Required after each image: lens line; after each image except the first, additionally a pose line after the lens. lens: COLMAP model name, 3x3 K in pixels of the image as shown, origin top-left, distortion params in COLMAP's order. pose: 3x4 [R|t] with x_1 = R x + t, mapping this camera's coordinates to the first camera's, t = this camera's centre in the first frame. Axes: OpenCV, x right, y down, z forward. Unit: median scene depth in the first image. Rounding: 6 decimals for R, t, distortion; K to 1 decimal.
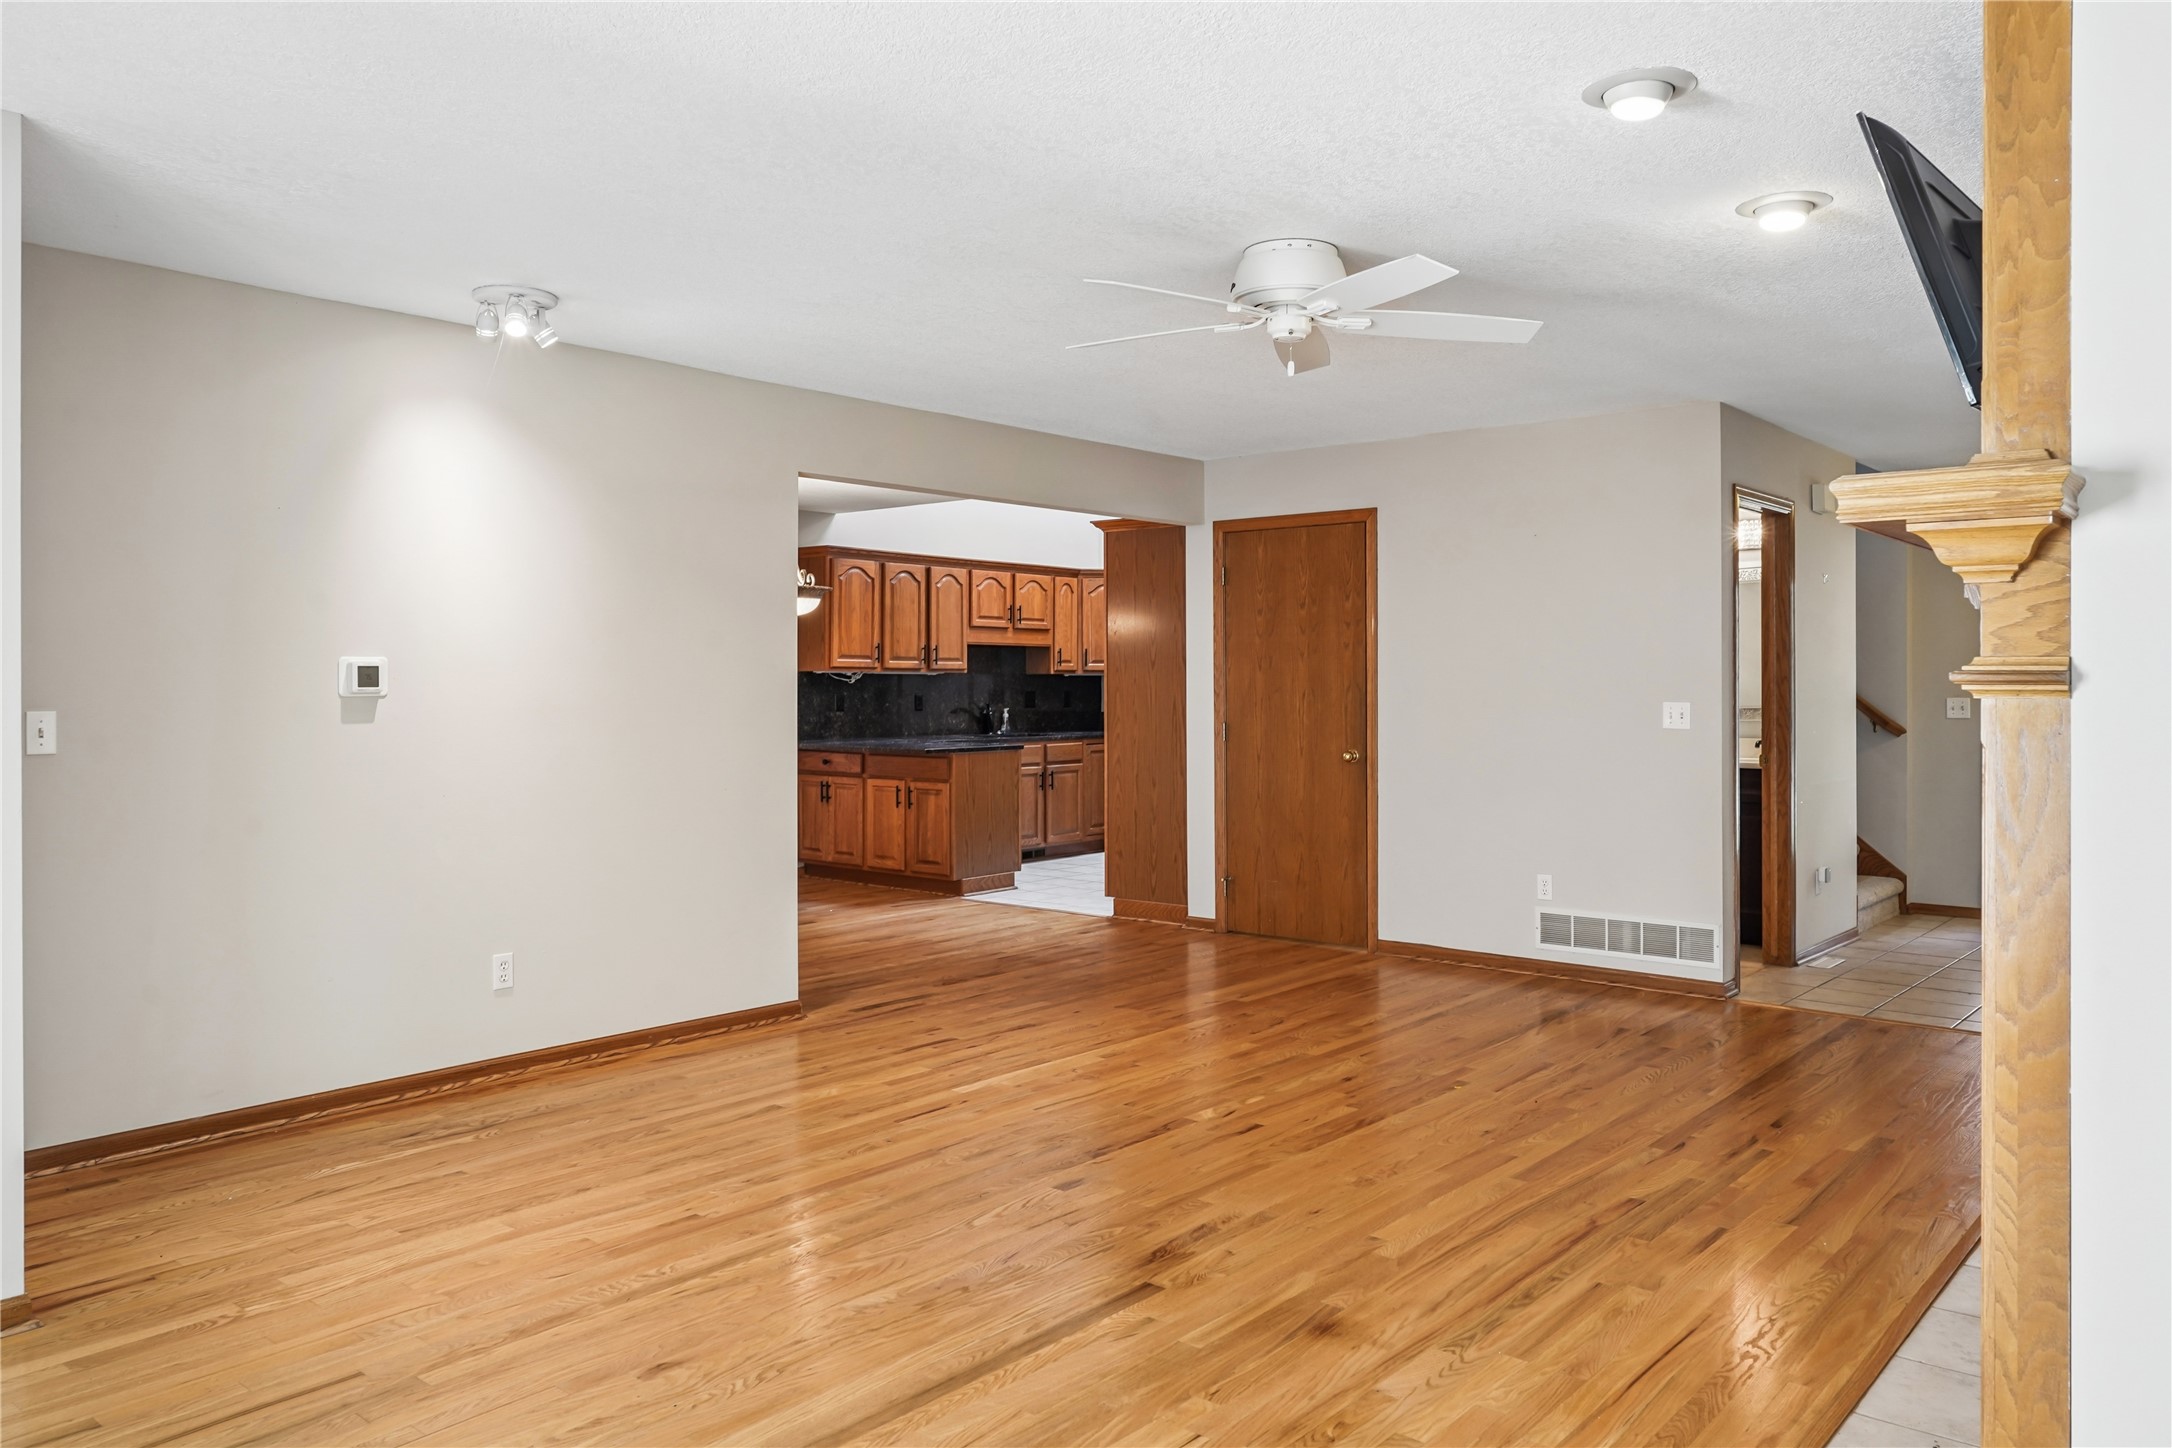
lens RADIAL K [[1583.0, 0, 1076.1], [0, 1583.0, 706.1], [0, 0, 1]] dist [-0.006464, -0.000126]
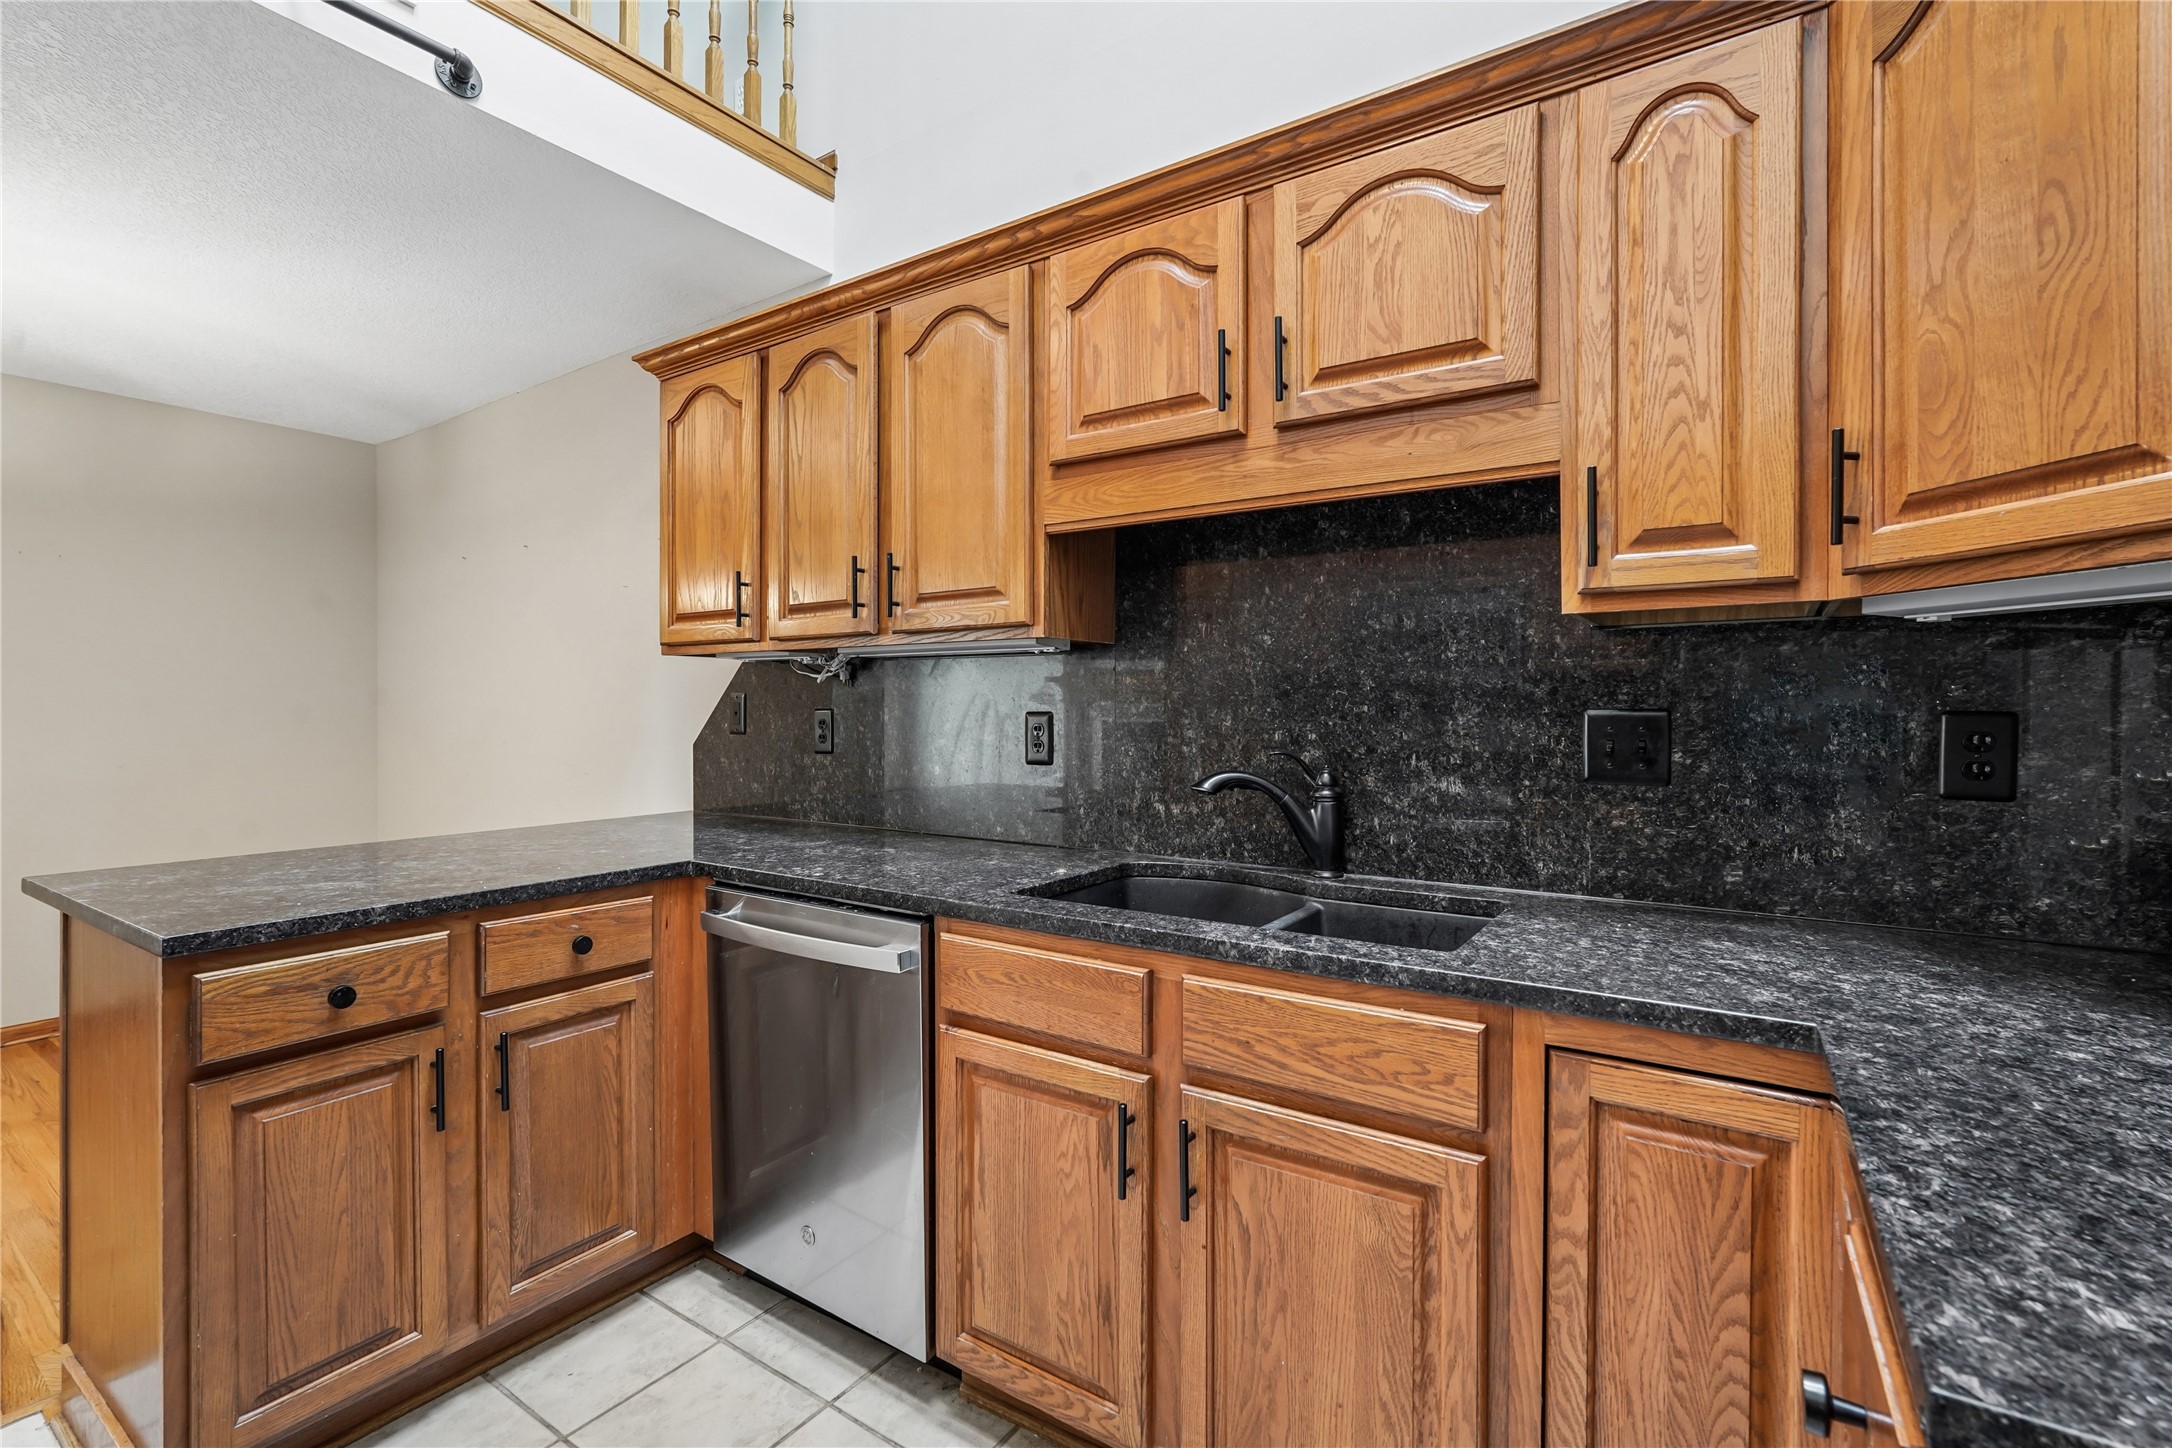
lens RADIAL K [[958.5, 0, 1081.2], [0, 958.5, 714.4], [0, 0, 1]] dist [-0.005412, 0.001246]
pose [[0.107299, 0.005882, -0.994209, 0.101292], [-0.016156, 0.999861, 0.004172, -0.008446], [0.994096, 0.015615, 0.107379, 1.014679]]
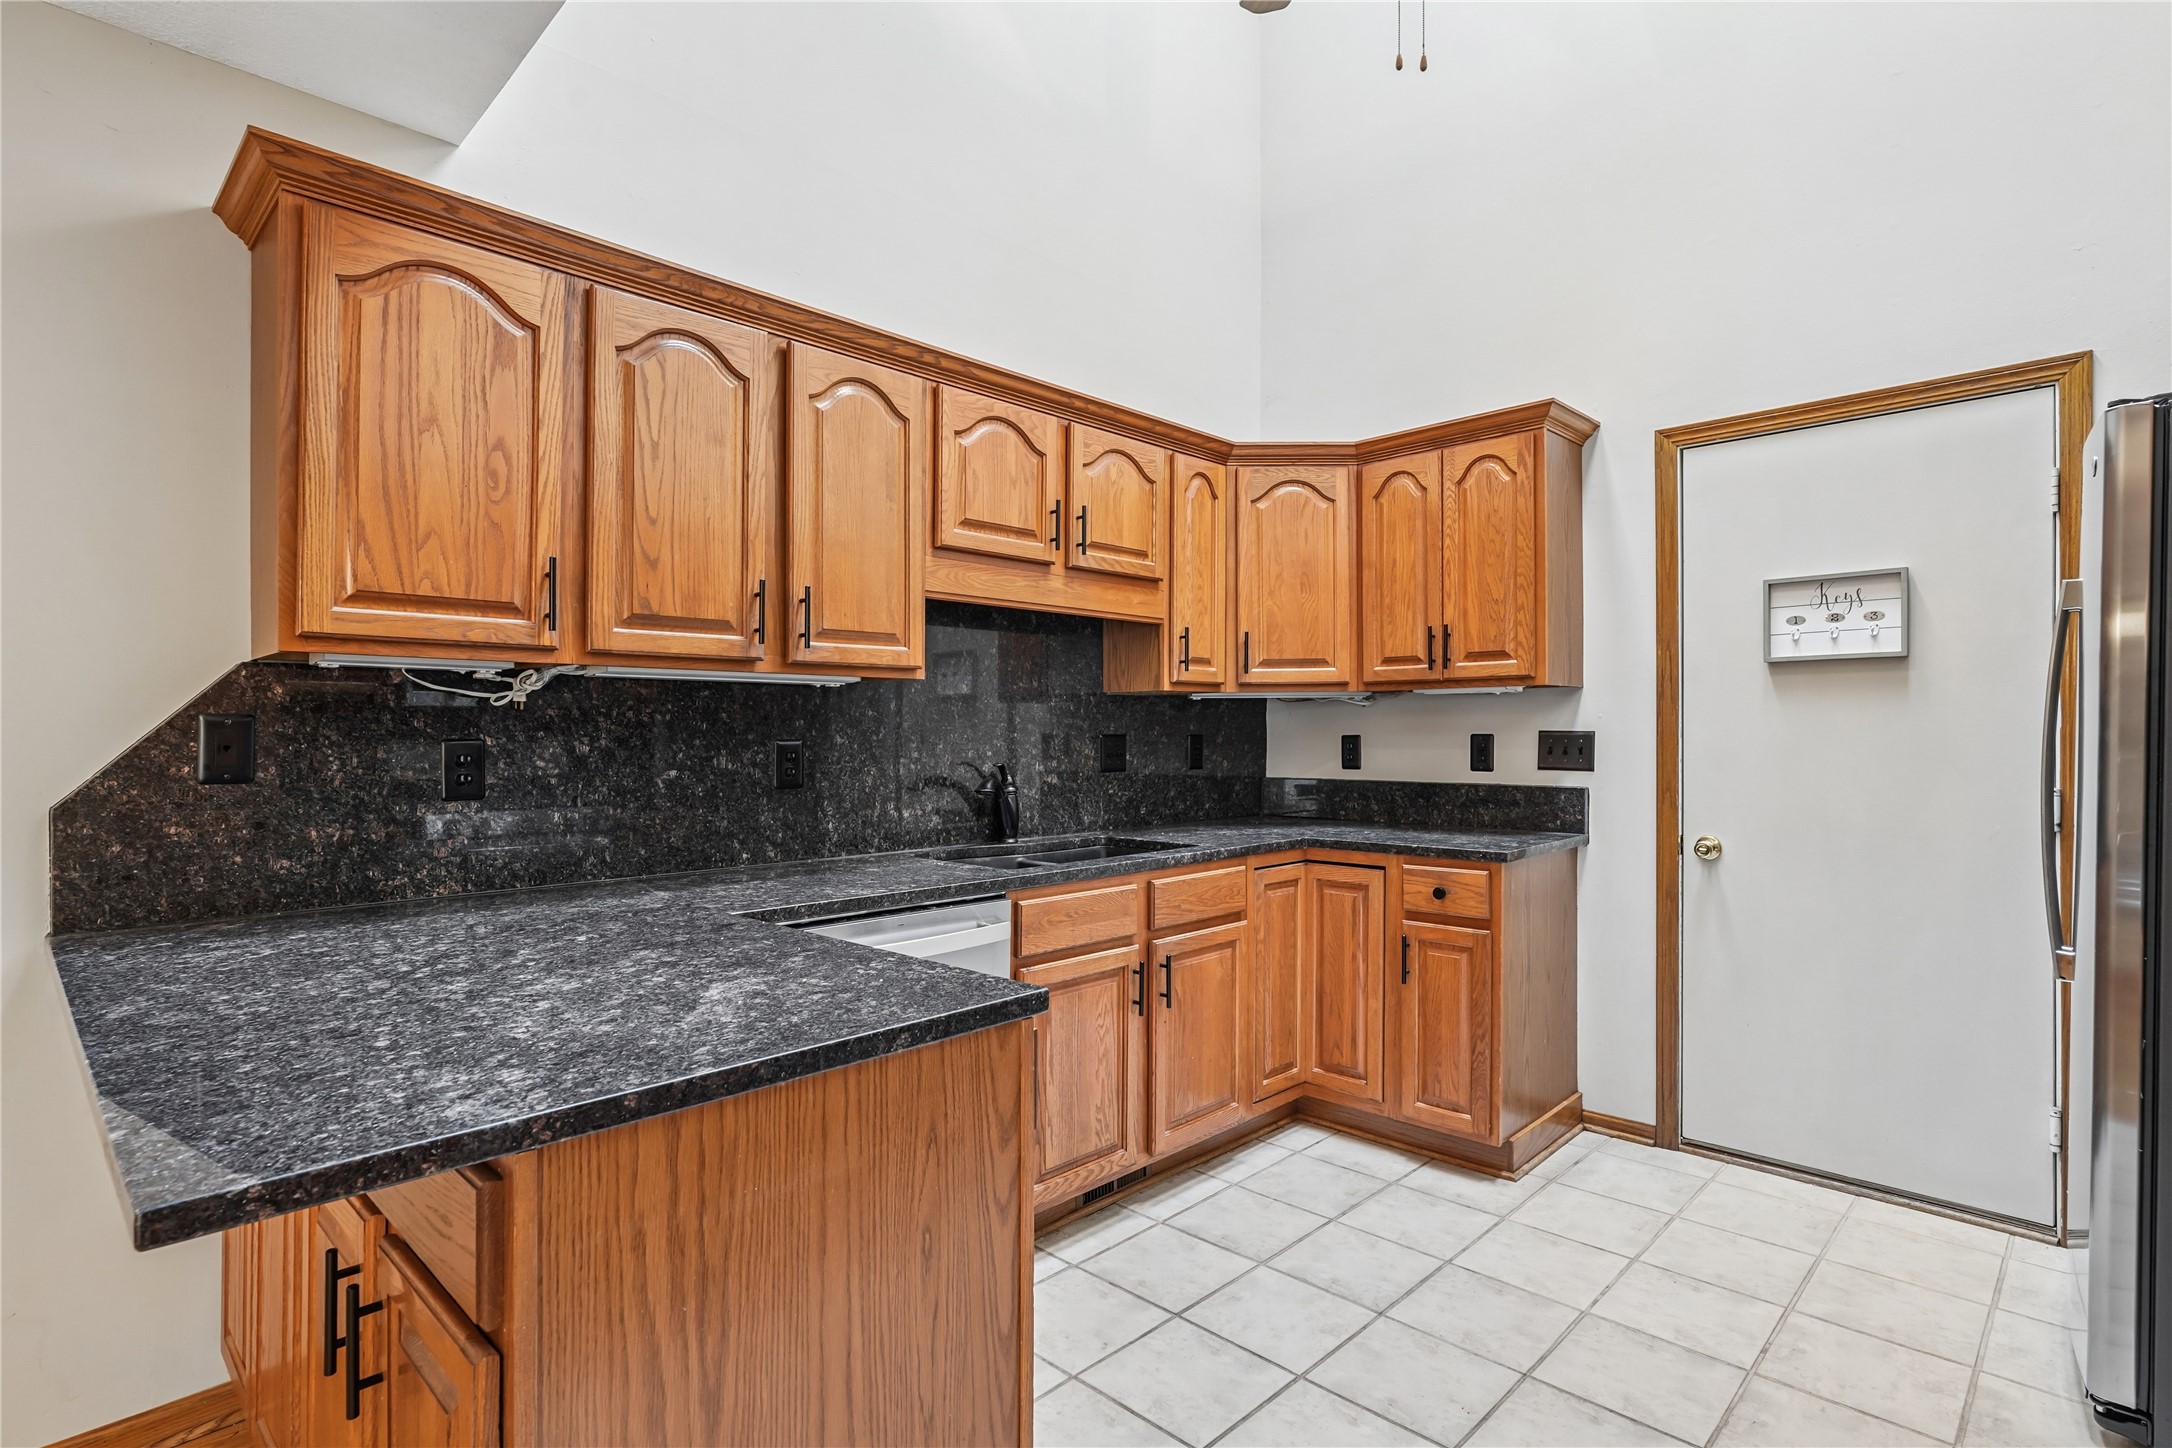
lens RADIAL K [[1083.8, 0, 1084.5], [0, 1083.8, 735.4], [0, 0, 1]] dist [0.001819, 0.001209]
pose [[0.997013, 0.000020, -0.077230, -0.015923], [-0.000741, 0.999956, -0.009310, -0.006664], [0.077227, 0.009339, 0.996970, 0.785341]]
